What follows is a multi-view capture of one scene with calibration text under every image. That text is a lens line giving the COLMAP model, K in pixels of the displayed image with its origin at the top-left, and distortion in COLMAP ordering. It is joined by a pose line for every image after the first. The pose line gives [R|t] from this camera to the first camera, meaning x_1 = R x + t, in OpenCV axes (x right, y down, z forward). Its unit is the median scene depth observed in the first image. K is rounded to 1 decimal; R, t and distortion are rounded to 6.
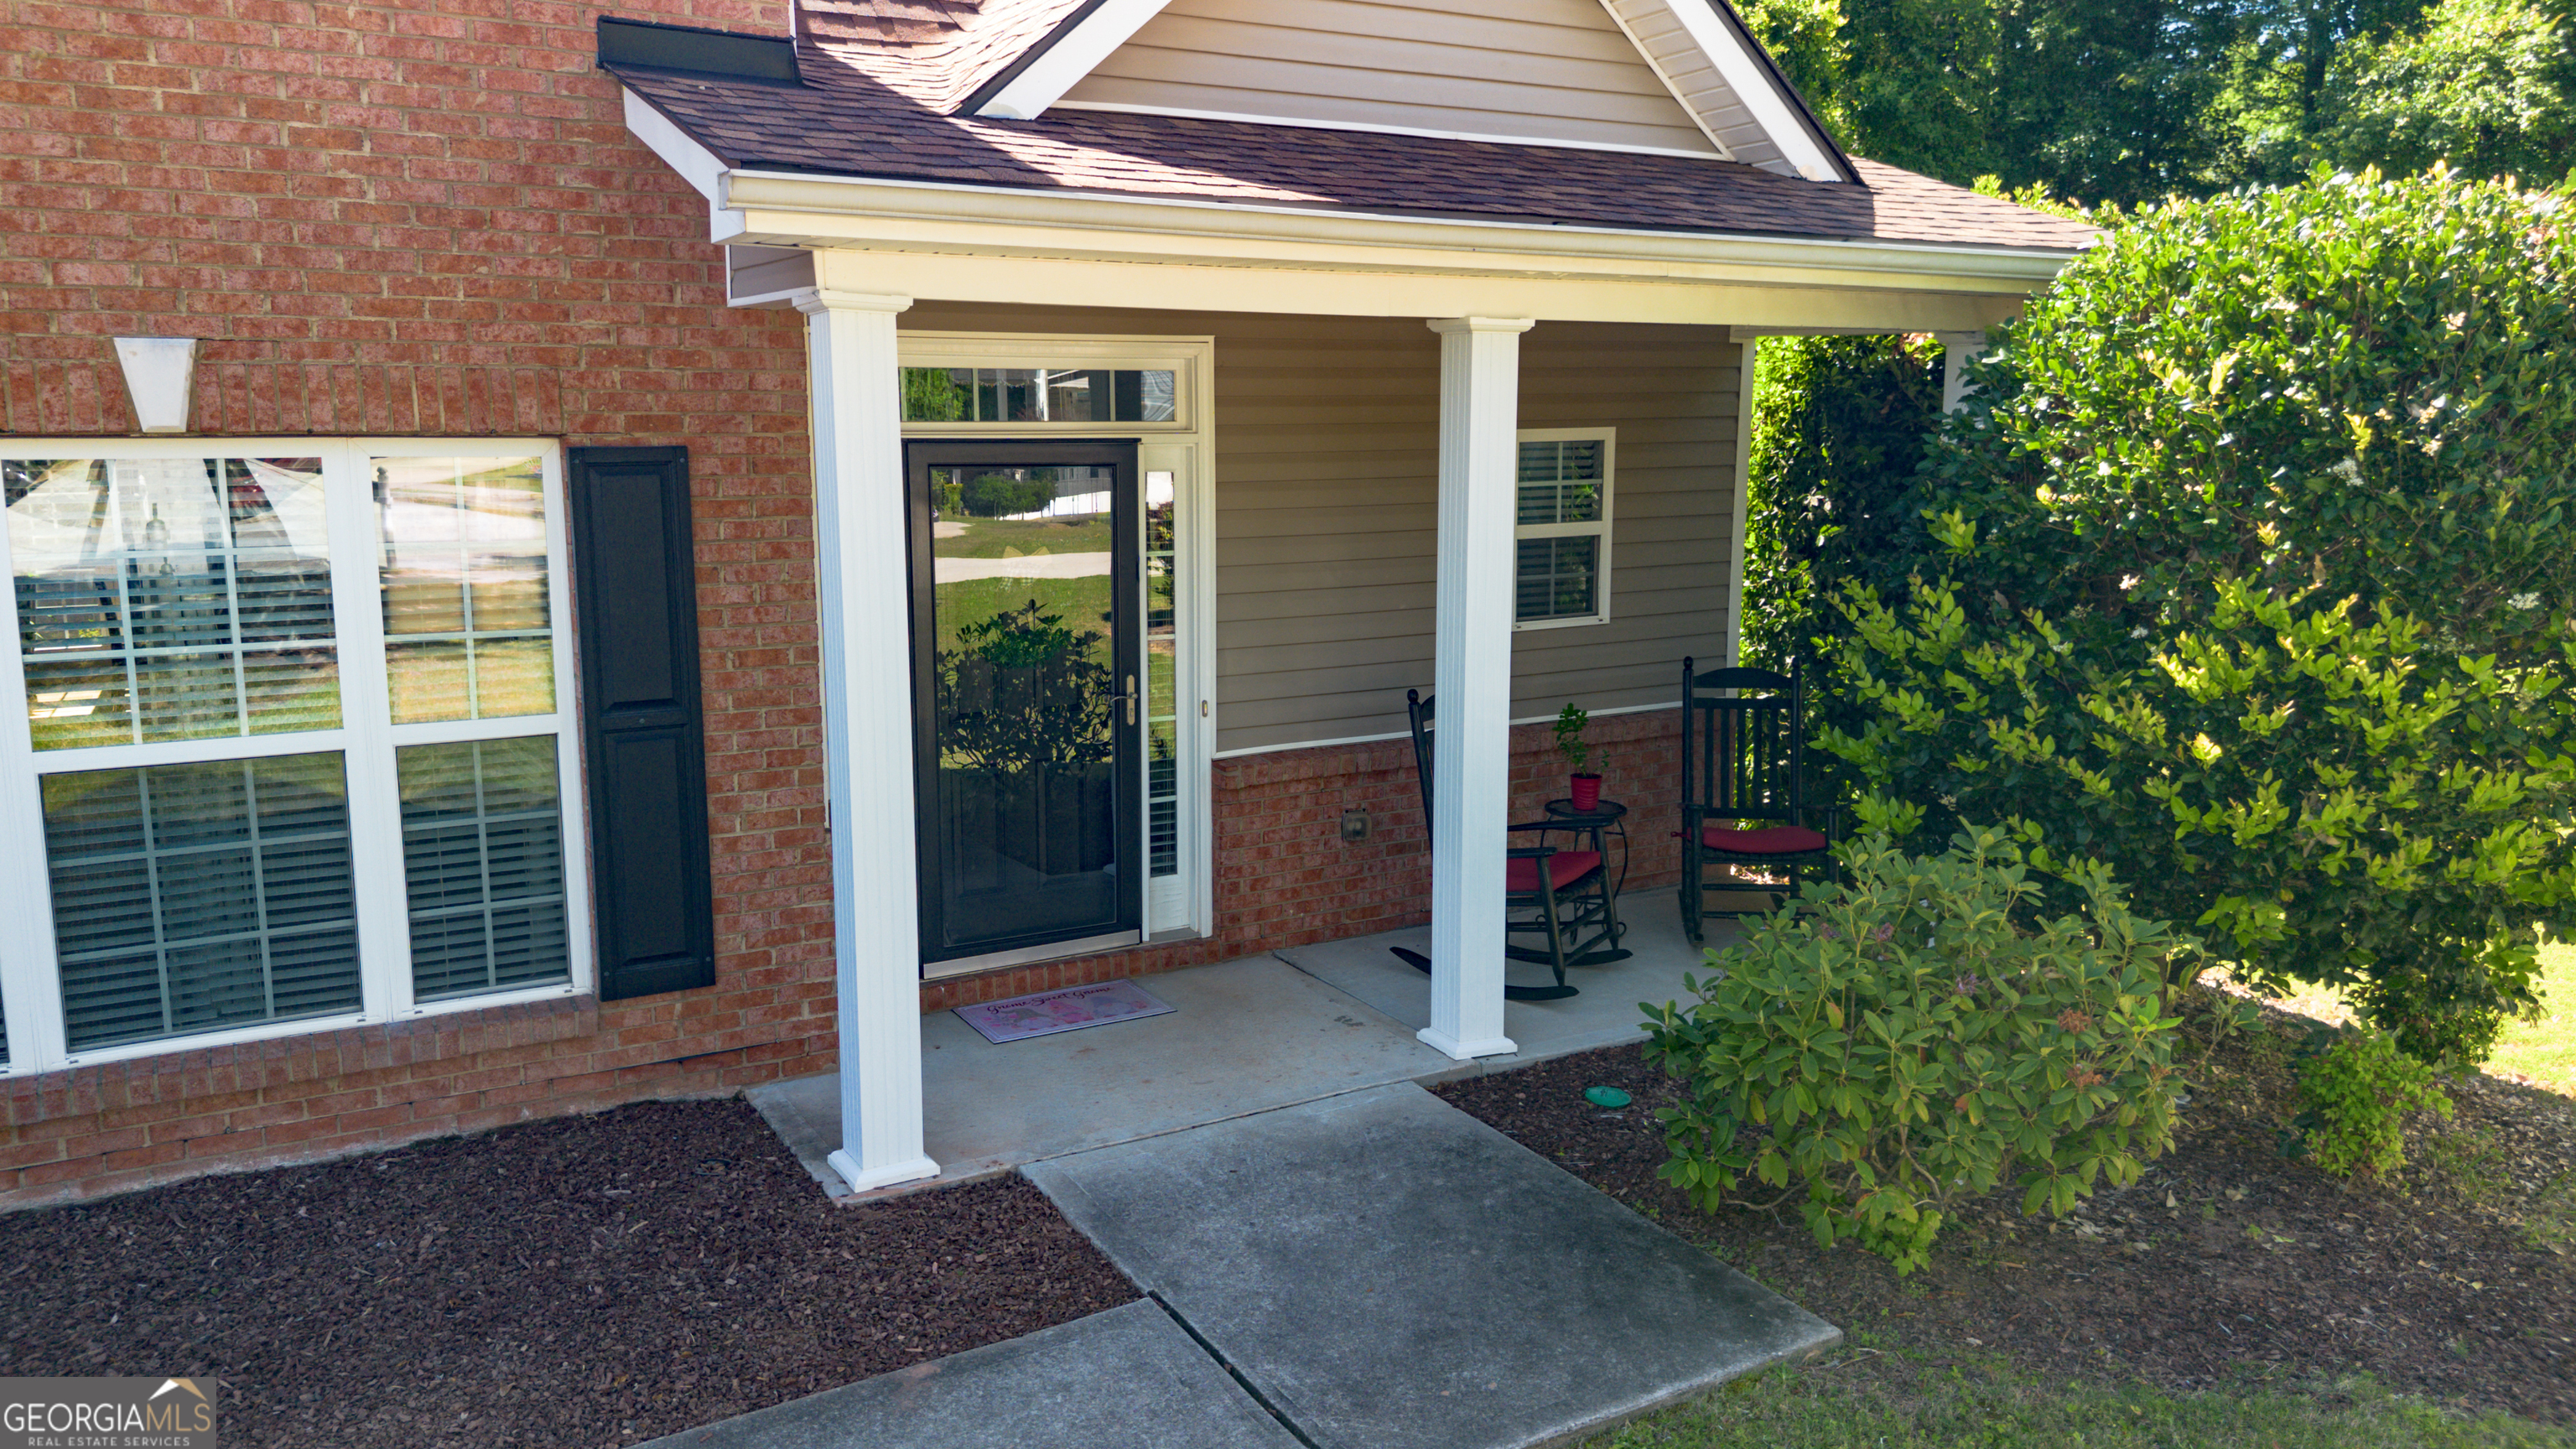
lens RADIAL K [[1929.7, 0, 1288.0], [0, 1929.7, 724.5], [0, 0, 1]] dist [0.095650, -0.107751]
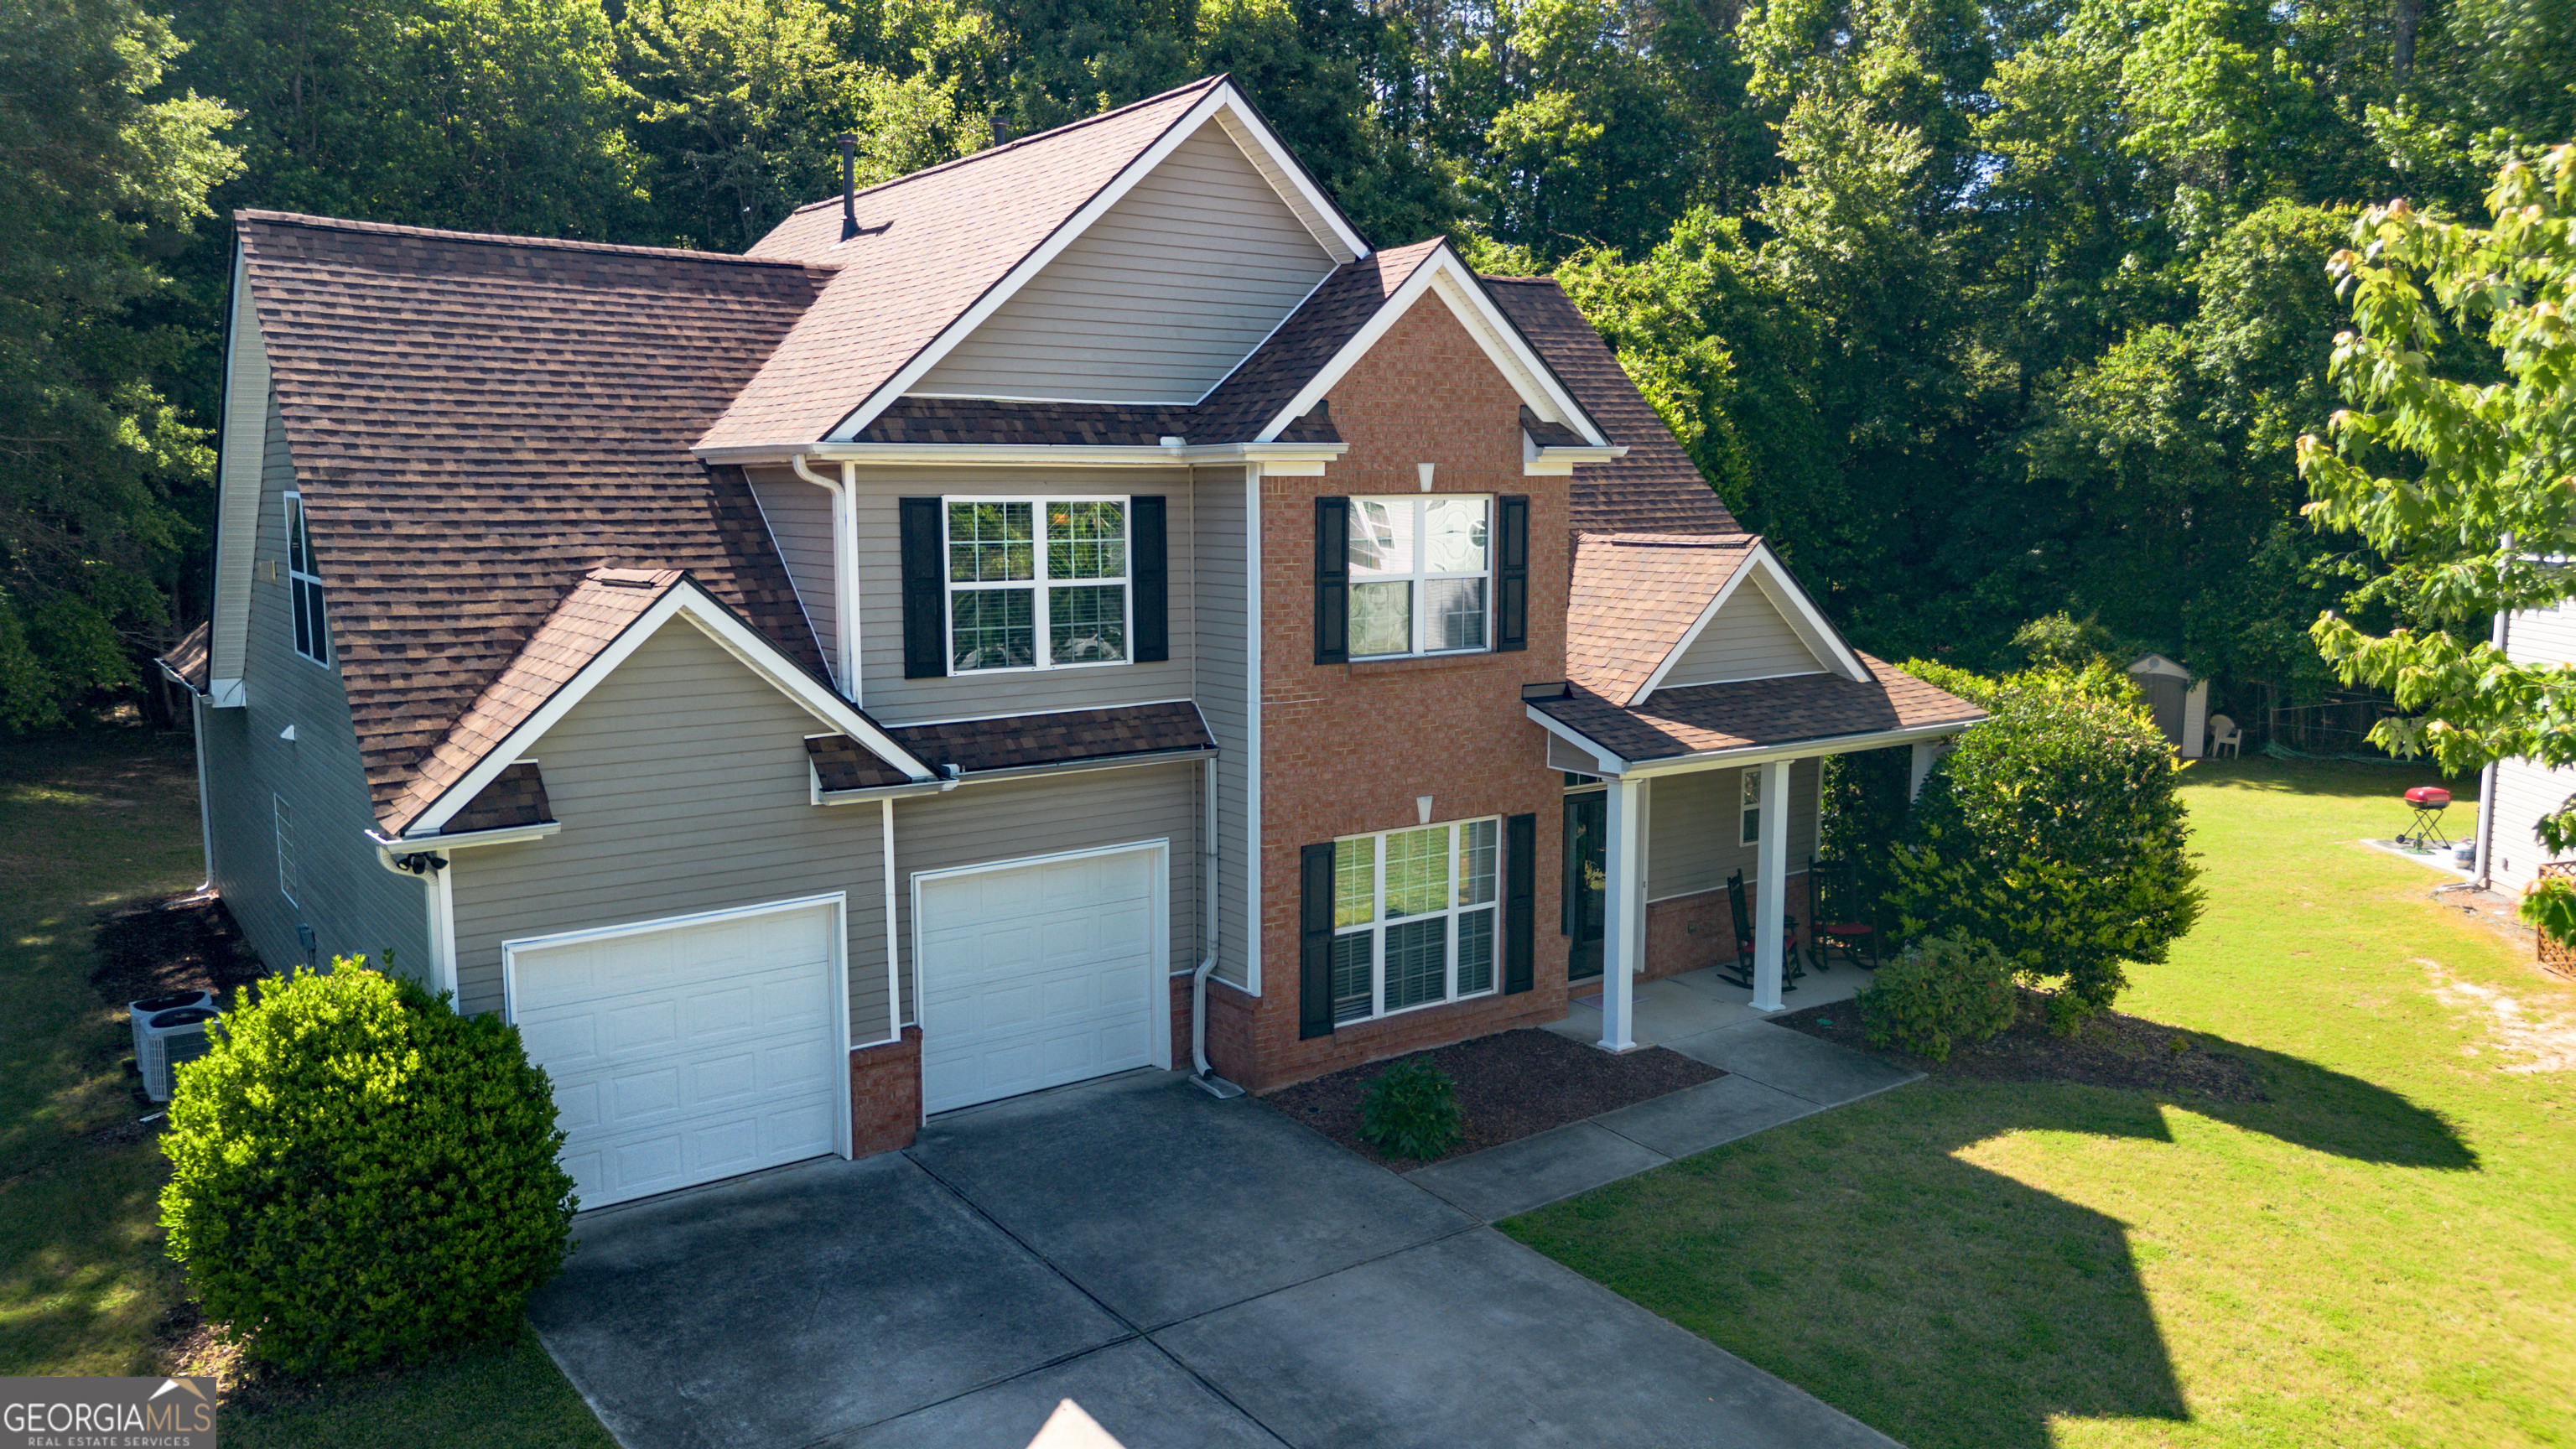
lens RADIAL K [[1929.7, 0, 1288.0], [0, 1929.7, 724.5], [0, 0, 1]] dist [0.095650, -0.107751]
pose [[0.993110, -0.014019, 0.116341, -1.107445], [0.017207, 0.999502, -0.026443, -0.219989], [-0.115913, 0.028263, 0.992857, -2.087023]]
